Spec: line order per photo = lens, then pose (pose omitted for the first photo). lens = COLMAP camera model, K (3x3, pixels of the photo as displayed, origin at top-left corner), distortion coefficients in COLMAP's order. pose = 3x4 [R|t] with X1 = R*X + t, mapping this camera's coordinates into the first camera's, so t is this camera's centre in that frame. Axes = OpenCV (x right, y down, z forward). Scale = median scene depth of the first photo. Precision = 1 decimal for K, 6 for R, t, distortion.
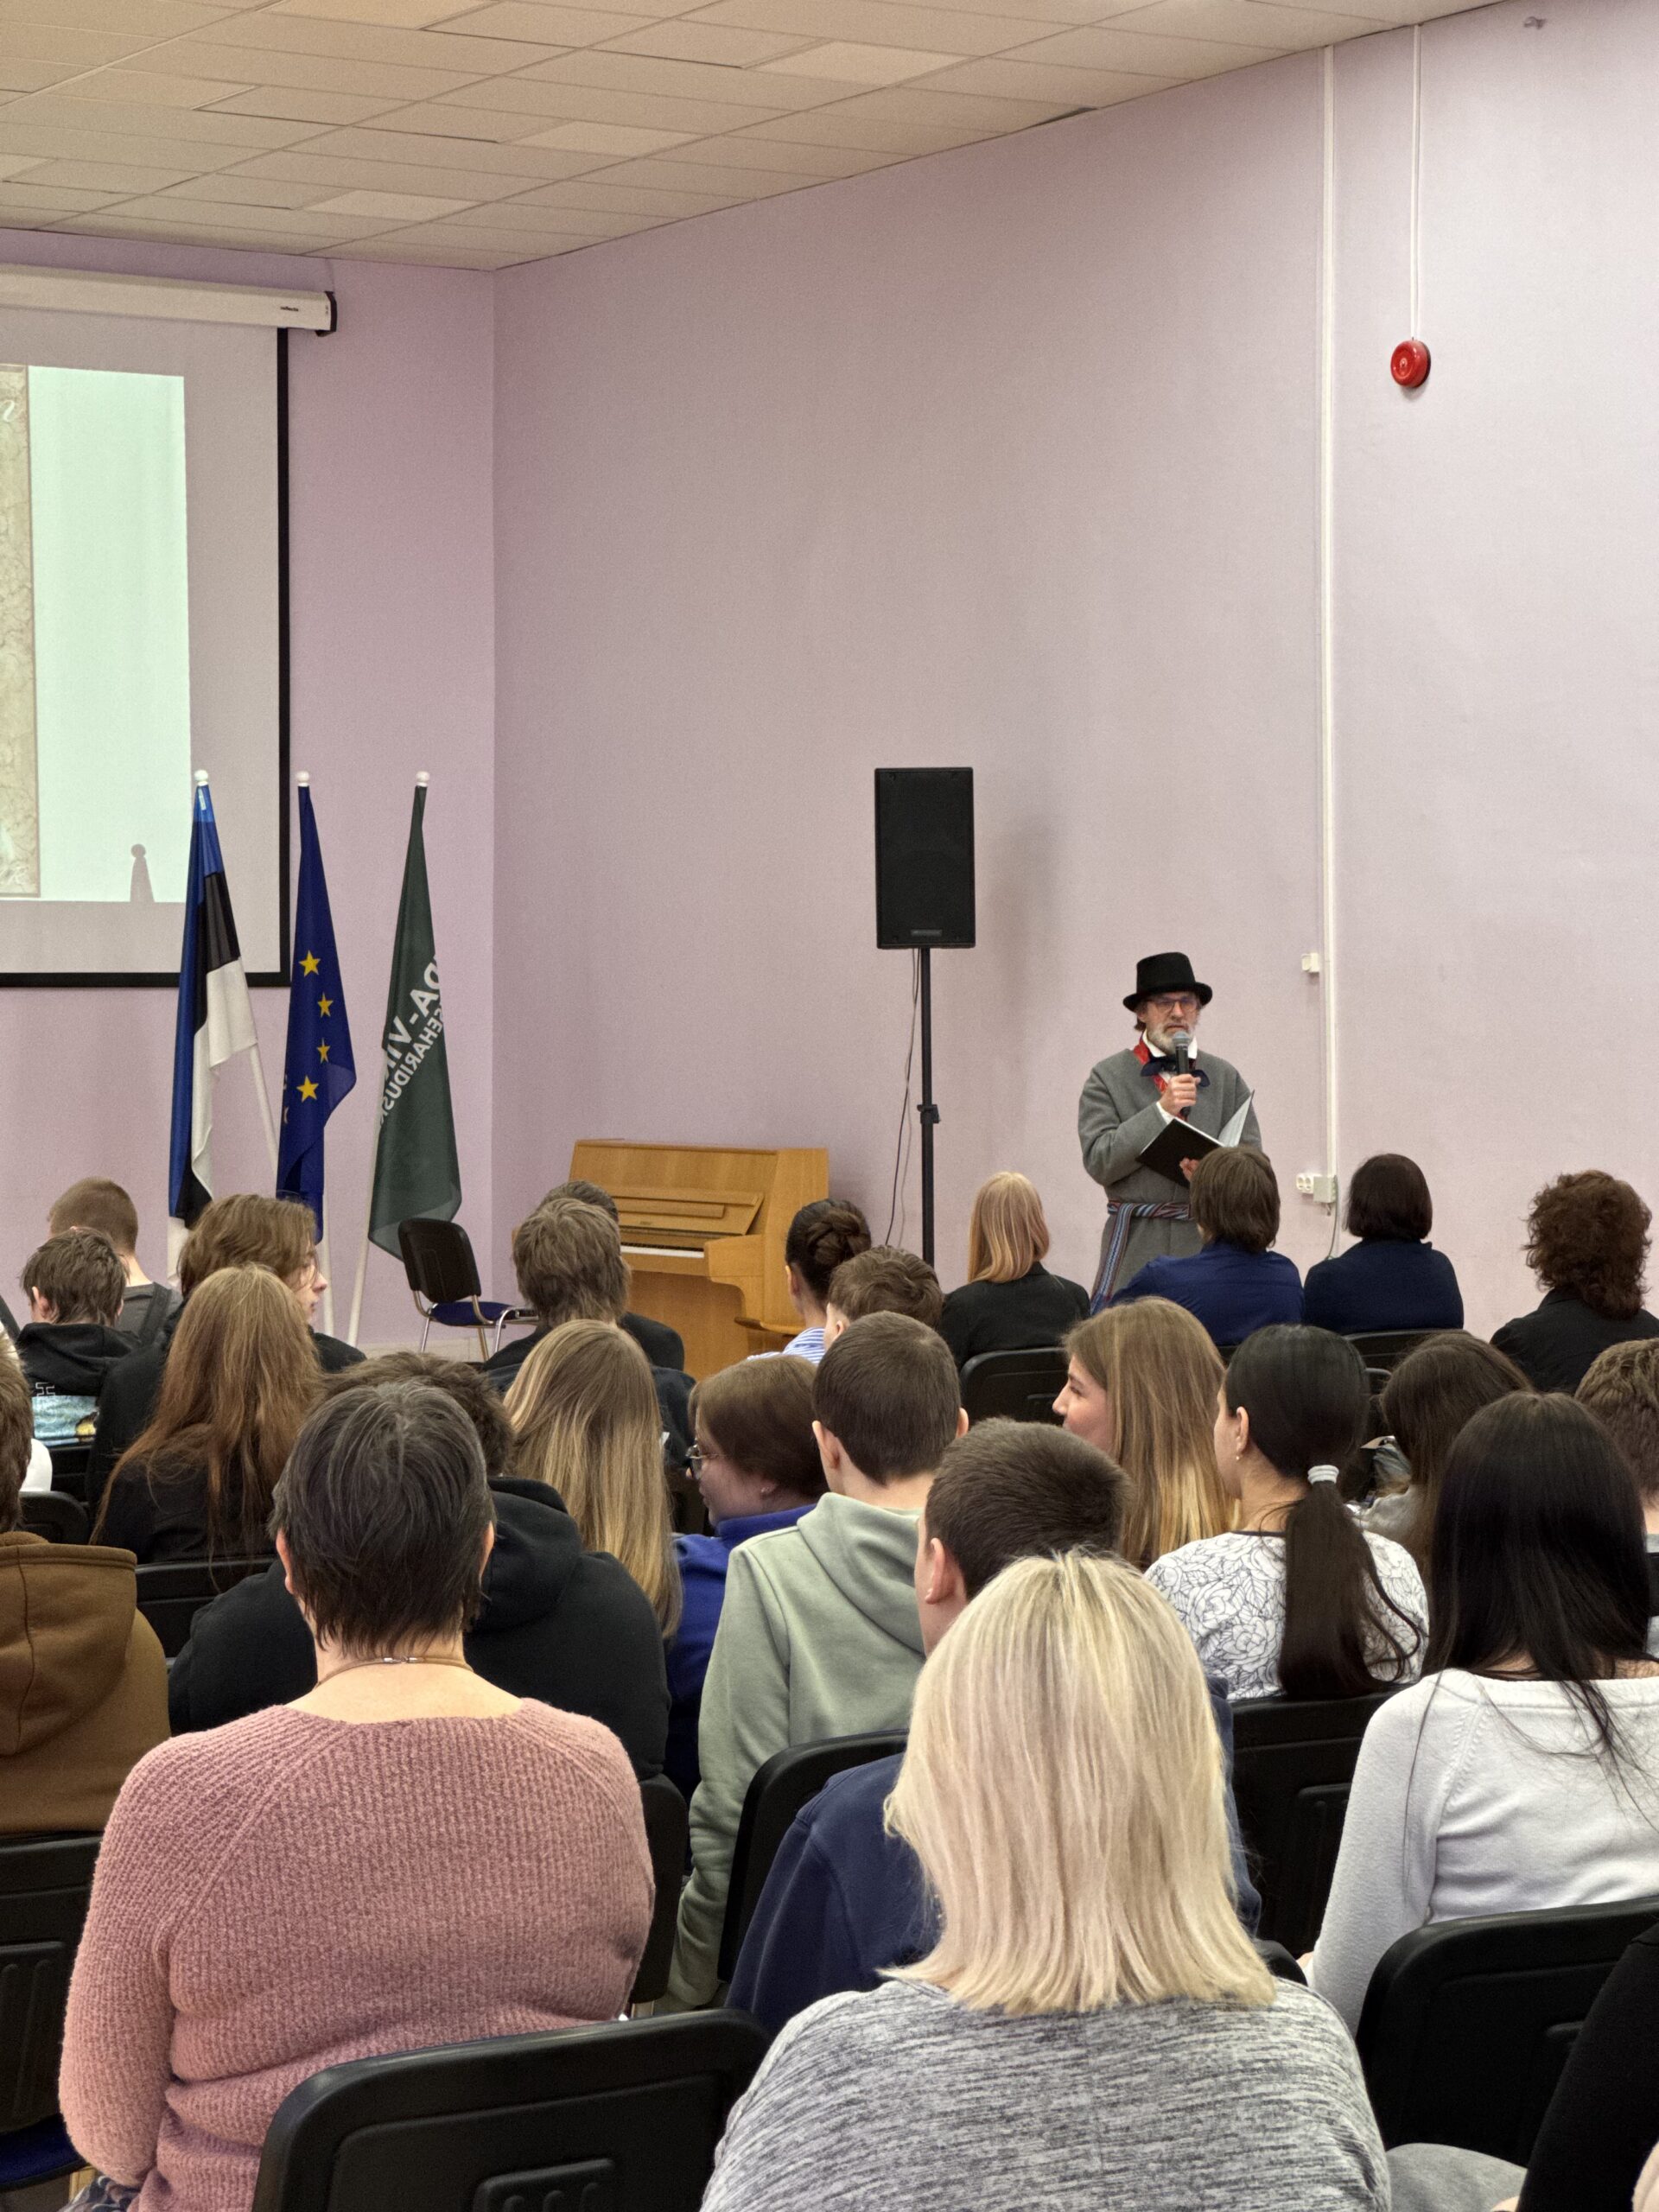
lens RADIAL K [[4990.8, 0, 829.5], [0, 4990.8, 1106.0], [0, 0, 1]] dist [-0.010375, 0.804687]
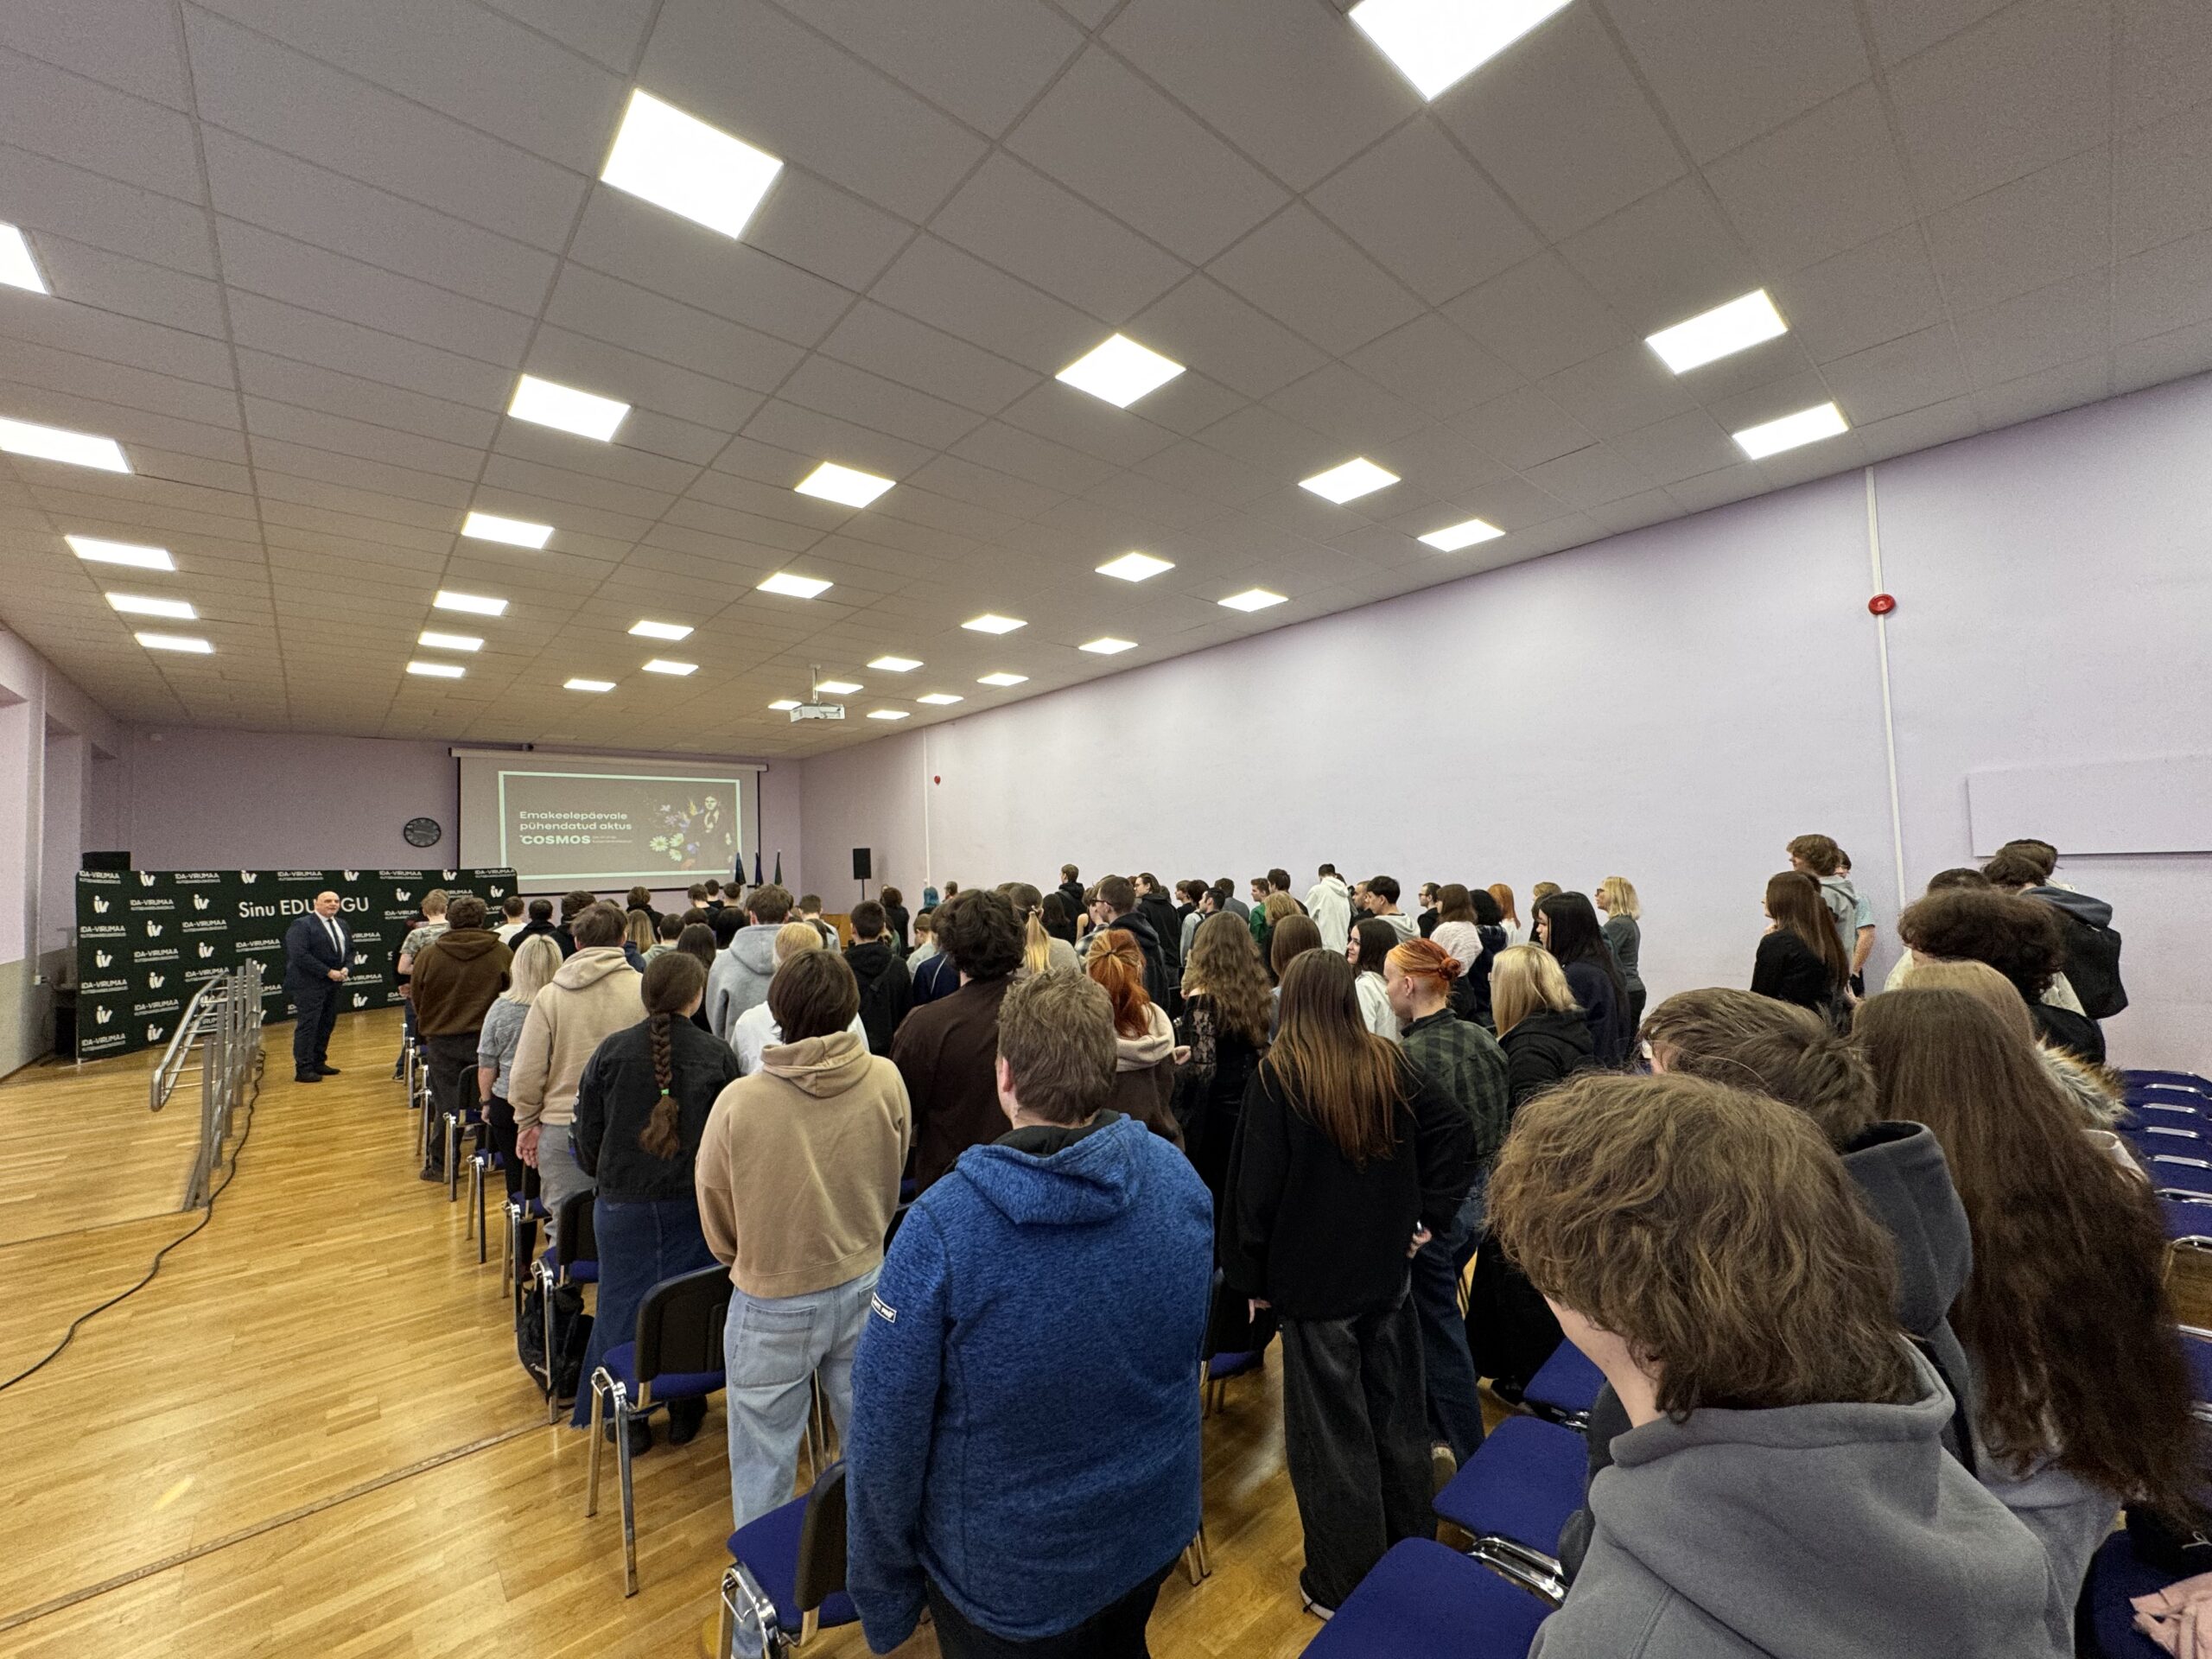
lens RADIAL K [[886.8, 0, 1106.0], [0, 886.8, 829.5], [0, 0, 1]] dist [-0.000539, 0.004723]
pose [[0.982107, -0.021614, 0.187080, 0.095237], [0.034779, 0.997121, -0.067378, -0.008776], [-0.185085, 0.072679, 0.980031, -0.058398]]
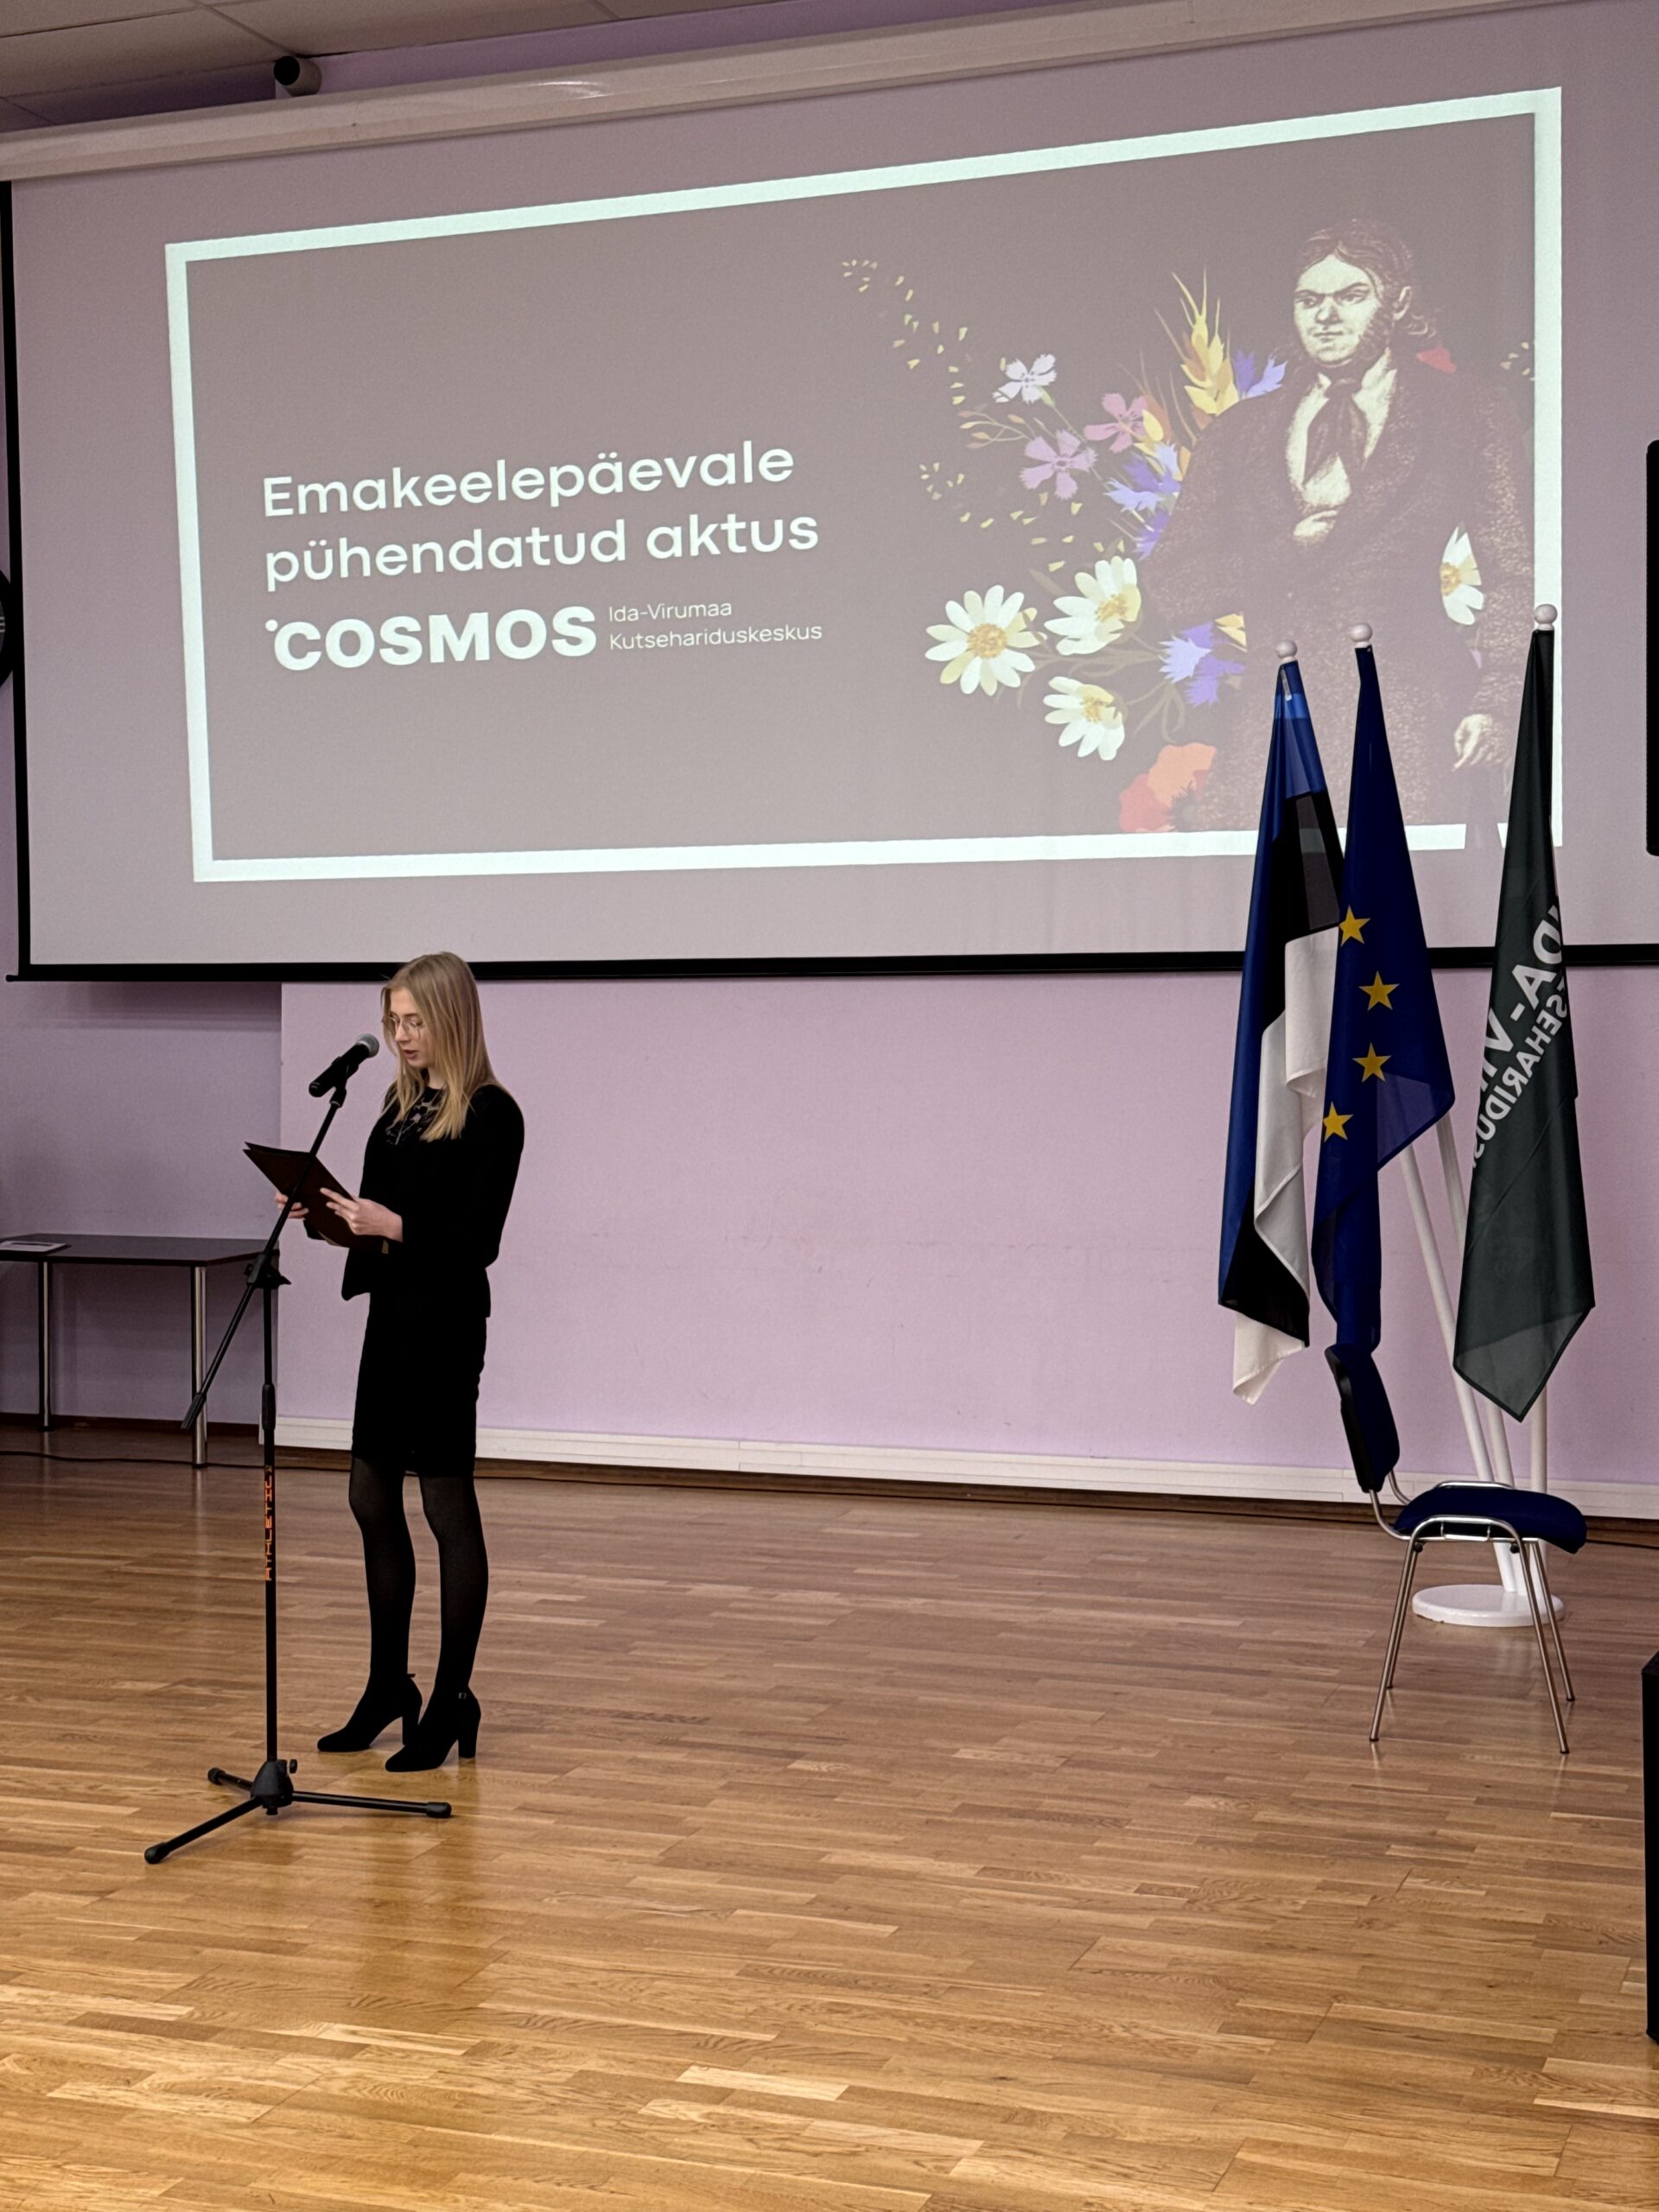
lens RADIAL K [[3099.7, 0, 829.5], [0, 3099.7, 1106.0], [0, 0, 1]] dist [0.212209, -0.441357]
pose [[0.620304, 0.024161, -0.783989, 0.167815], [-0.013375, 0.999706, 0.020227, -0.012603], [0.784247, -0.002061, 0.620445, 0.692677]]
